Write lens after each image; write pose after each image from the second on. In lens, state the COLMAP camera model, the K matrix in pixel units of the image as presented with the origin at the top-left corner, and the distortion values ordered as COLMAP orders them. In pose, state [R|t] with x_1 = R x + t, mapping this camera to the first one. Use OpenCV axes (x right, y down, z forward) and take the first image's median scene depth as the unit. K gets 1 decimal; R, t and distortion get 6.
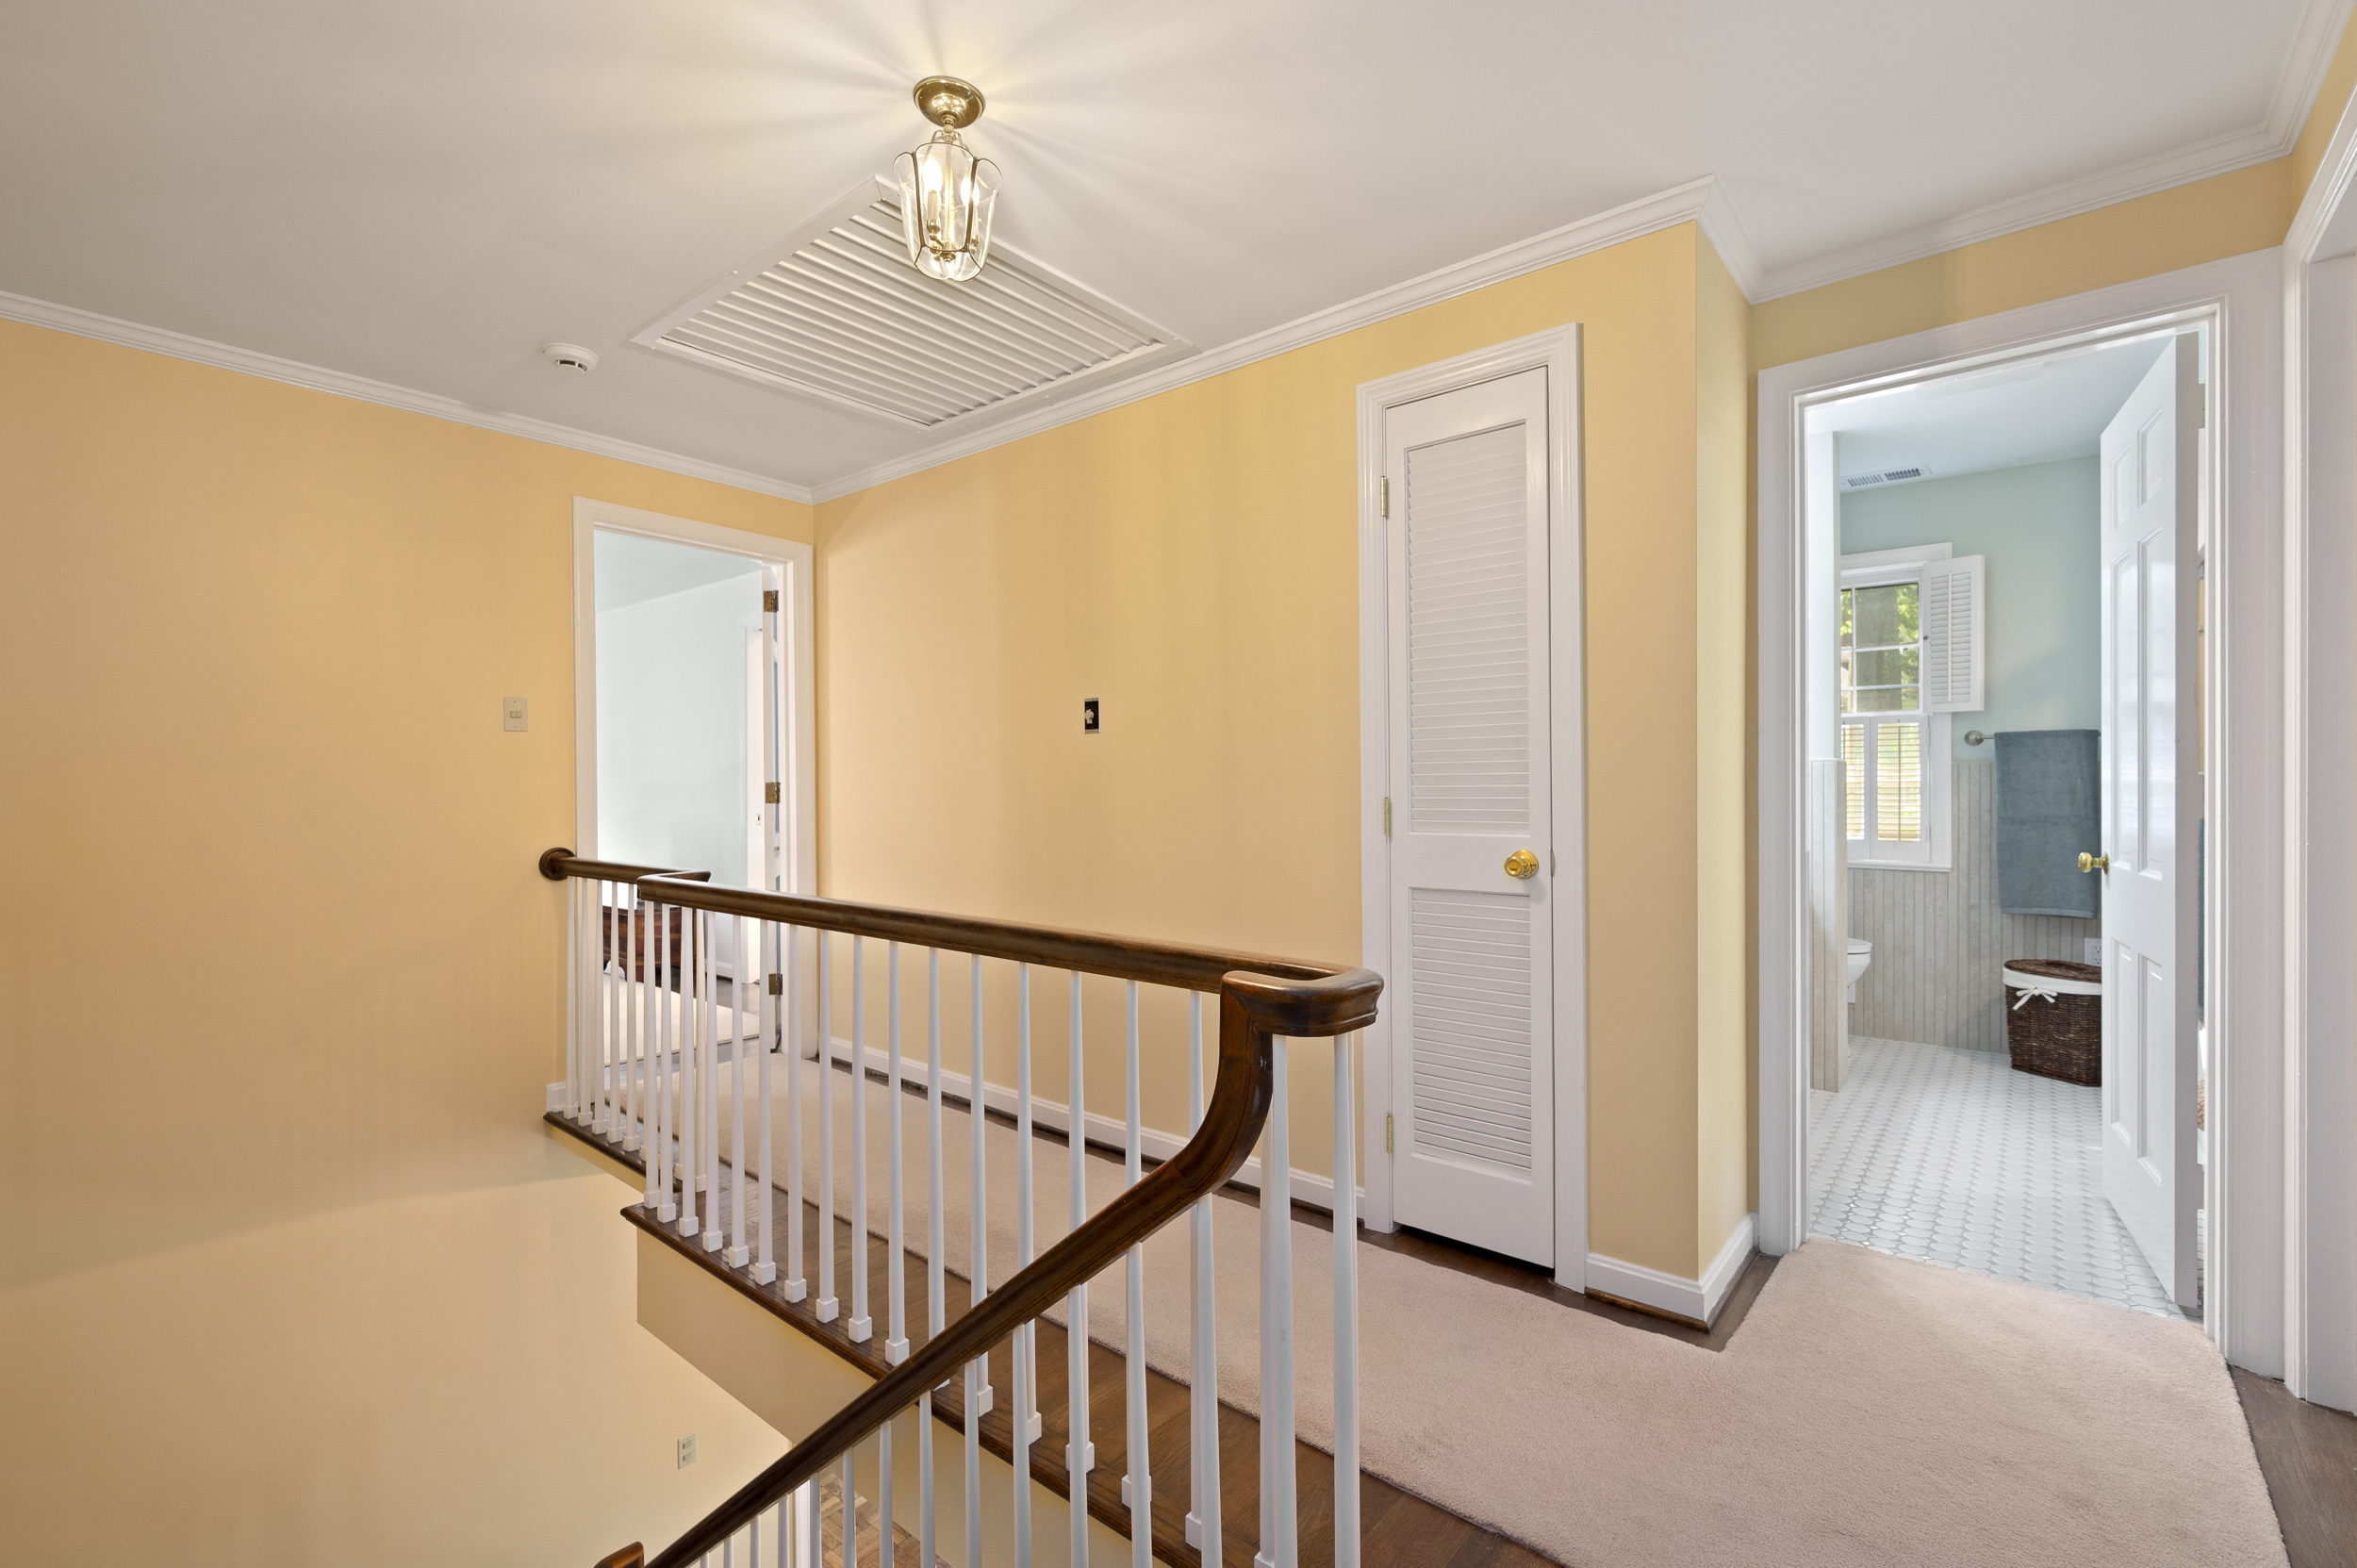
lens RADIAL K [[1031.0, 0, 1181.7], [0, 1031.0, 789.7], [0, 0, 1]] dist [-0.001593, -0.000658]
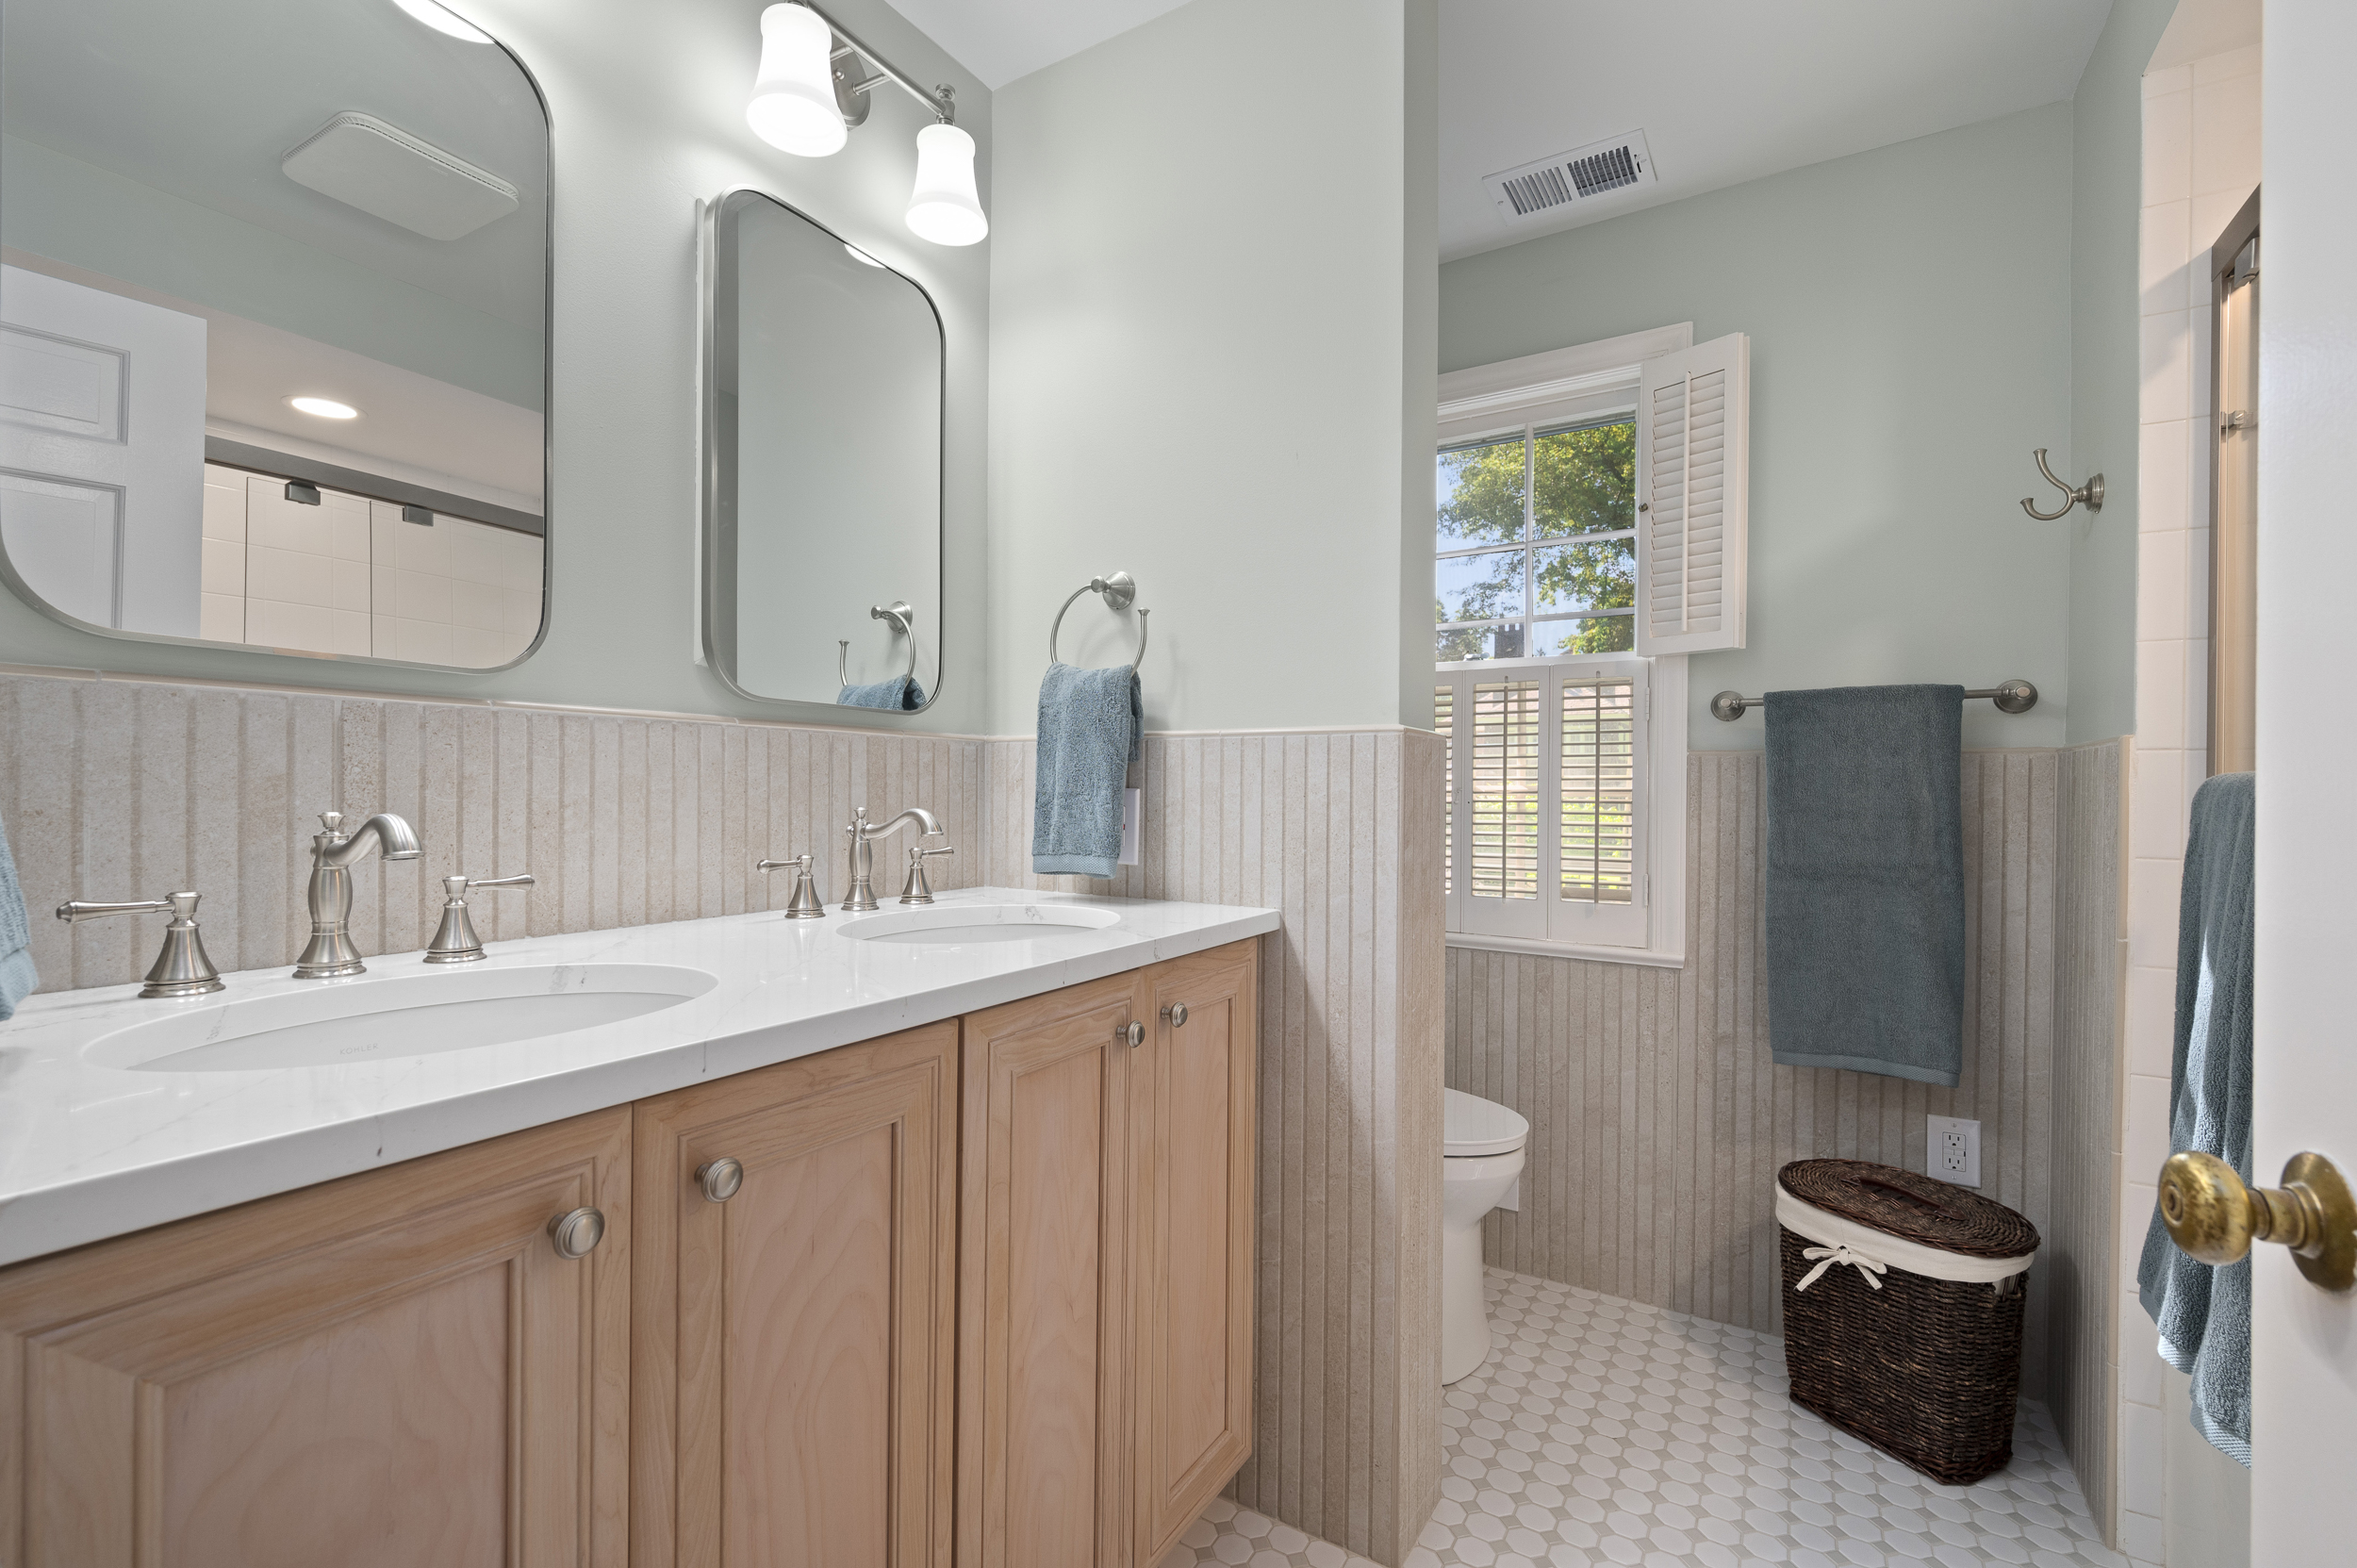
lens RADIAL K [[1031.0, 0, 1181.7], [0, 1031.0, 789.7], [0, 0, 1]] dist [-0.001593, -0.000658]
pose [[0.987504, 0.013997, 0.156971, 0.428003], [-0.013273, 0.999896, -0.005662, -0.002123], [-0.157034, 0.003508, 0.987587, 0.545550]]
